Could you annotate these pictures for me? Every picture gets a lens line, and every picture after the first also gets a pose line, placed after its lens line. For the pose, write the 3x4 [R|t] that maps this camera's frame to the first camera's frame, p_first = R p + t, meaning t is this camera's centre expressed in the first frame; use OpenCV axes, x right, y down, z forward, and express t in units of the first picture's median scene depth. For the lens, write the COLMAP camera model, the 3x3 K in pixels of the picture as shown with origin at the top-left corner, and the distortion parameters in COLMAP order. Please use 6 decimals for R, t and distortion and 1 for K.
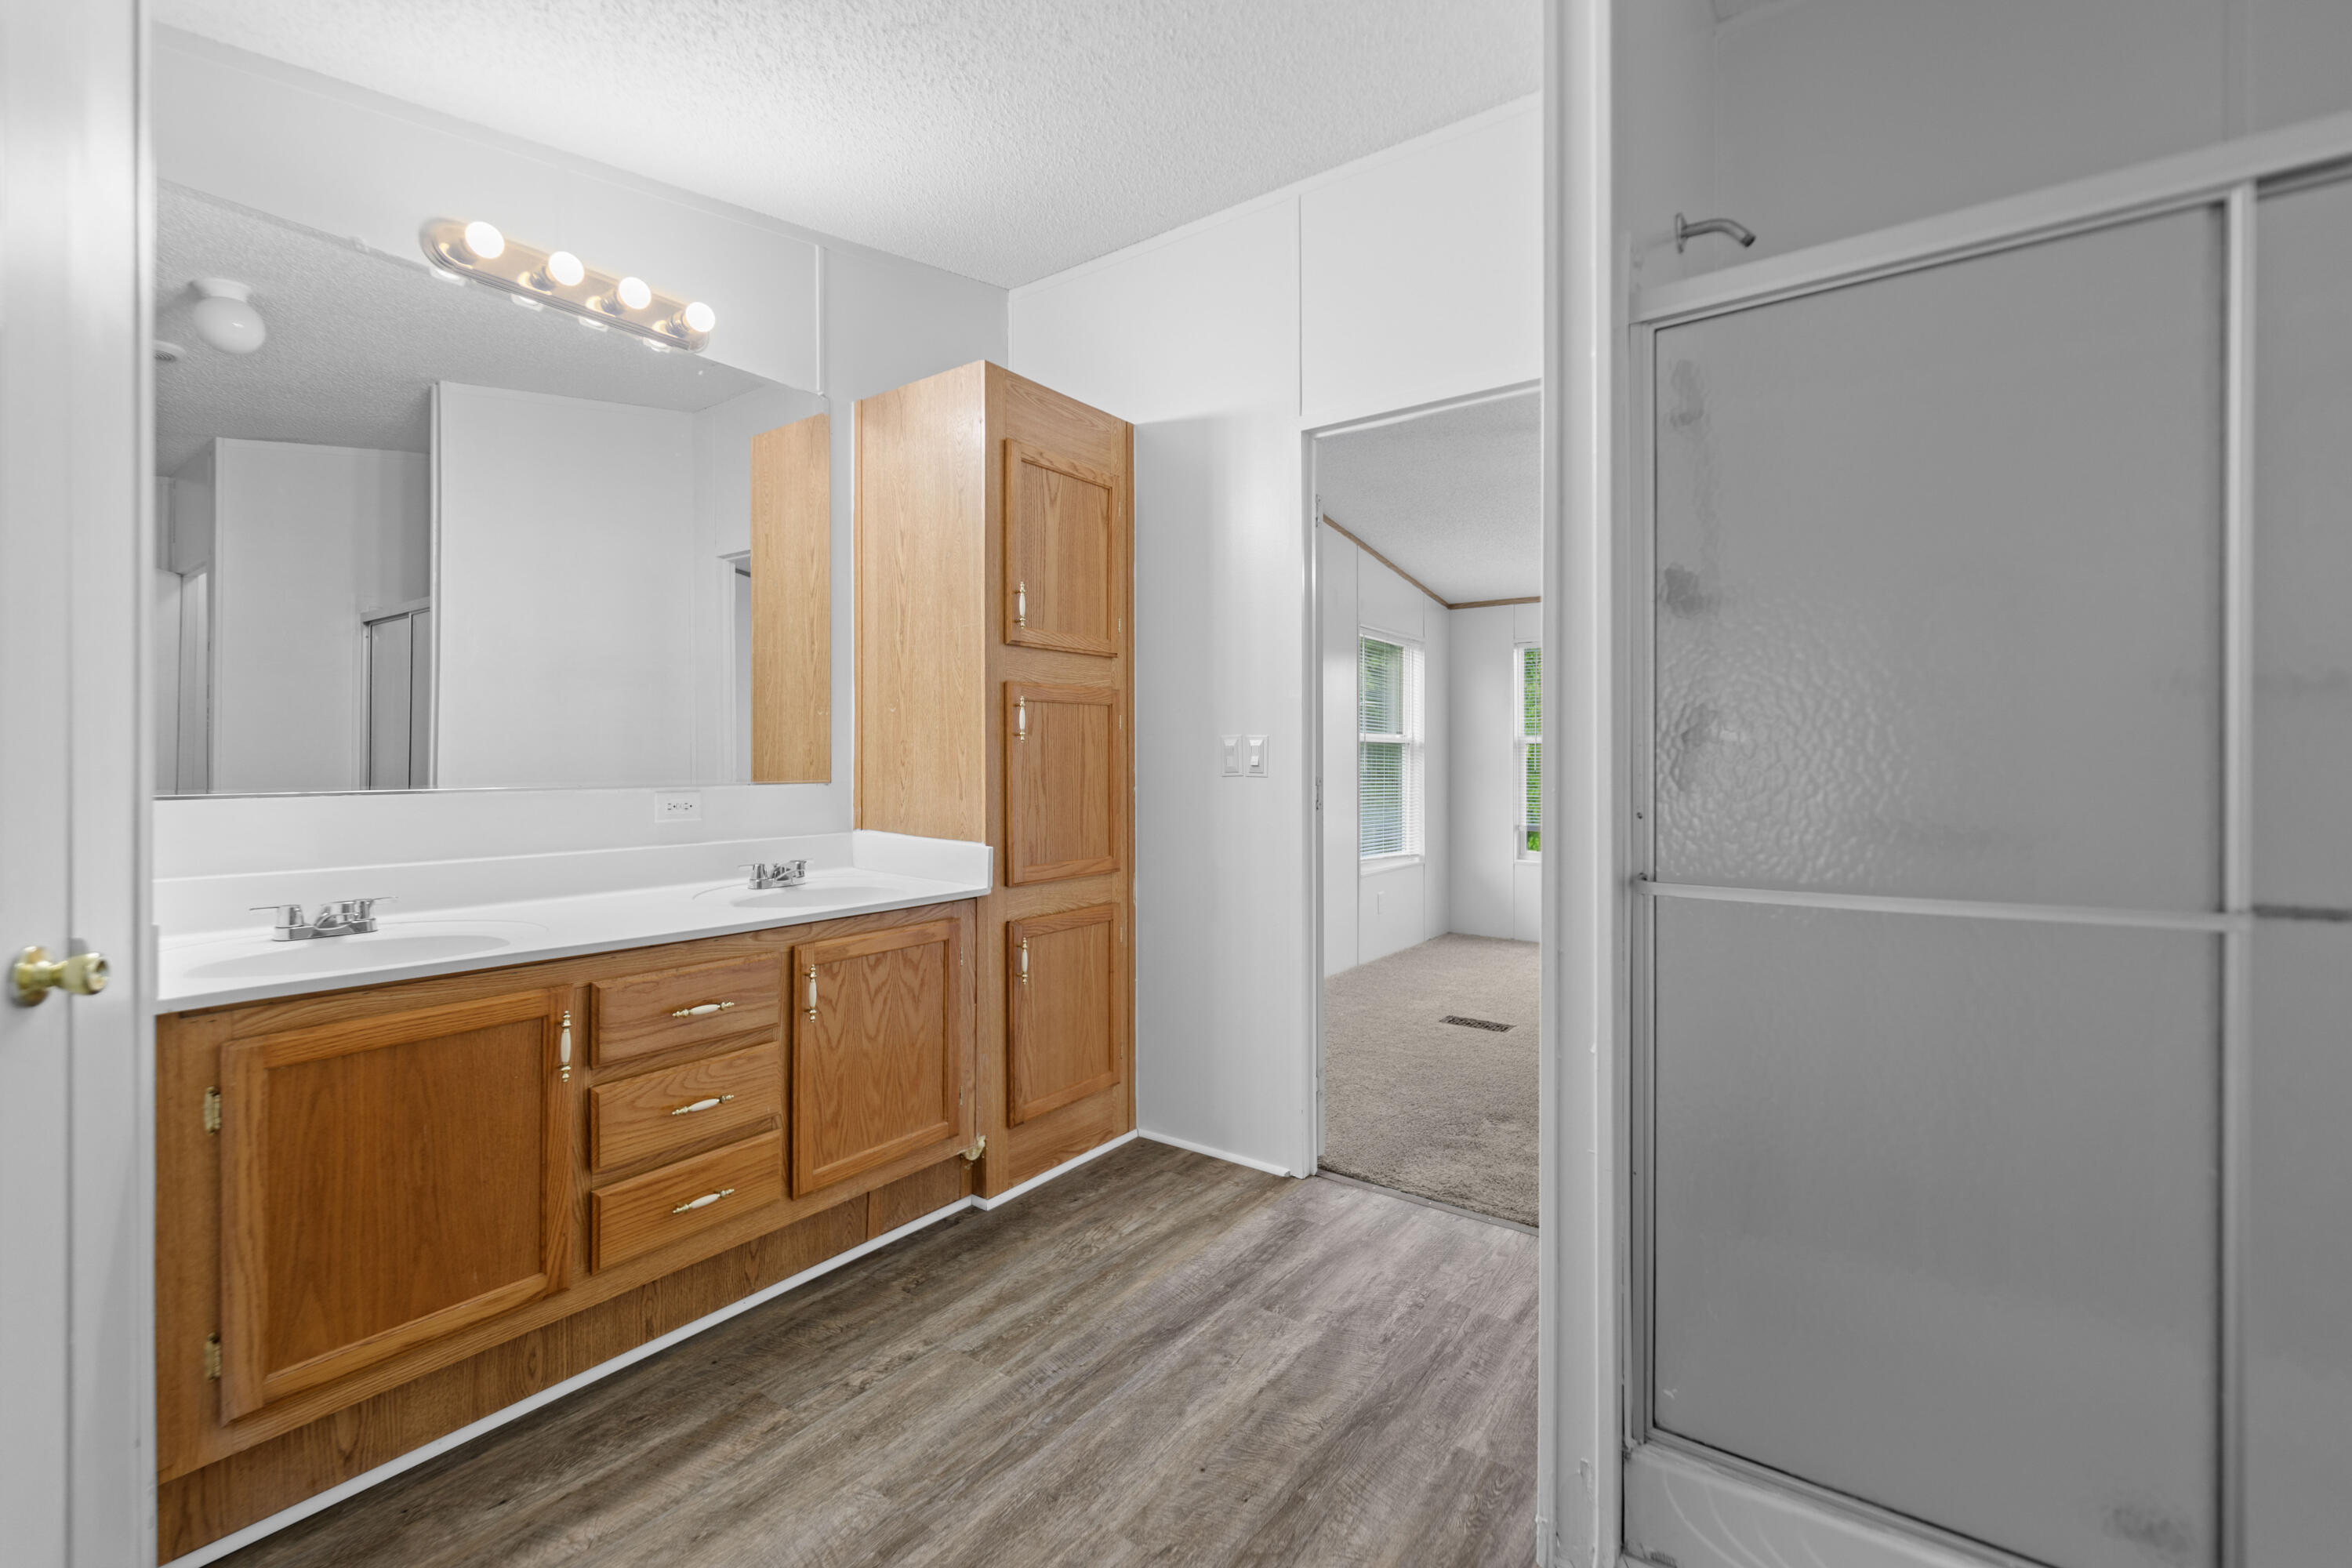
lens RADIAL K [[1036.9, 0, 1182.1], [0, 1036.9, 772.4], [0, 0, 1]] dist [0.001273, -0.001217]
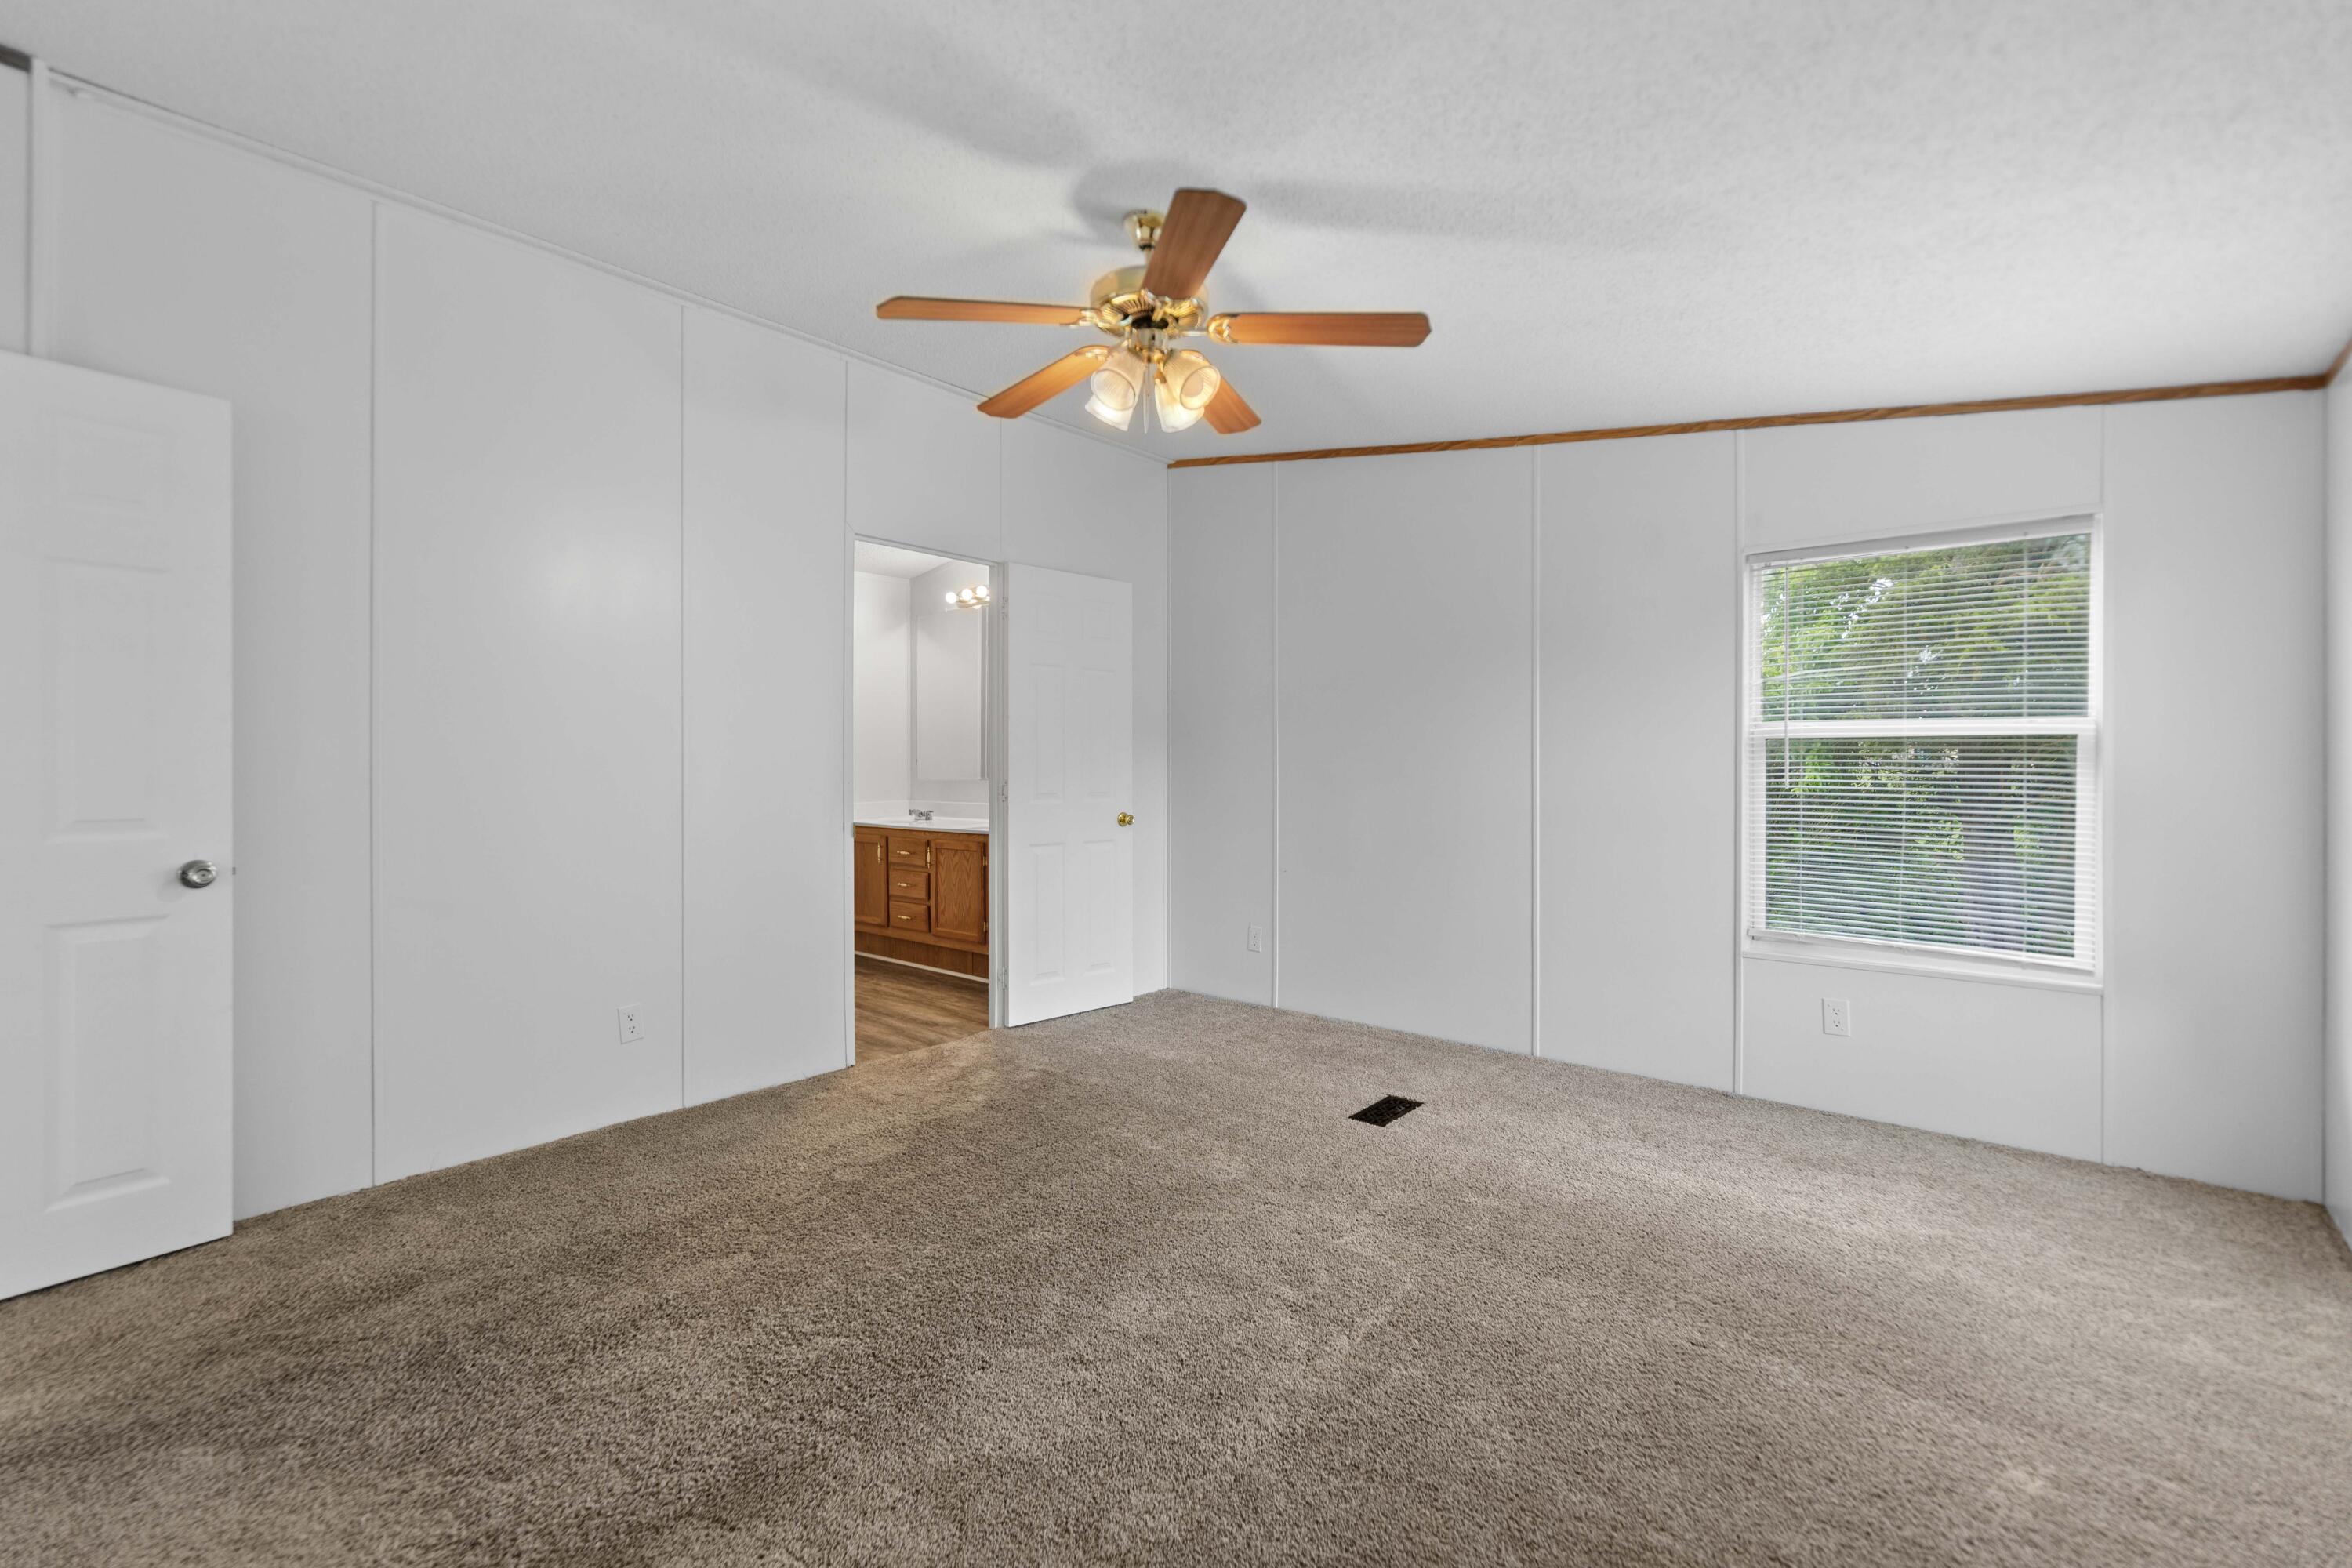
lens RADIAL K [[1036.9, 0, 1182.6], [0, 1036.9, 765.5], [0, 0, 1]] dist [0.001273, -0.001217]
pose [[-0.099662, 0.016112, -0.994891, 2.382005], [-0.003381, 0.999858, 0.016531, -0.072650], [0.995016, 0.005012, -0.099593, 2.070984]]
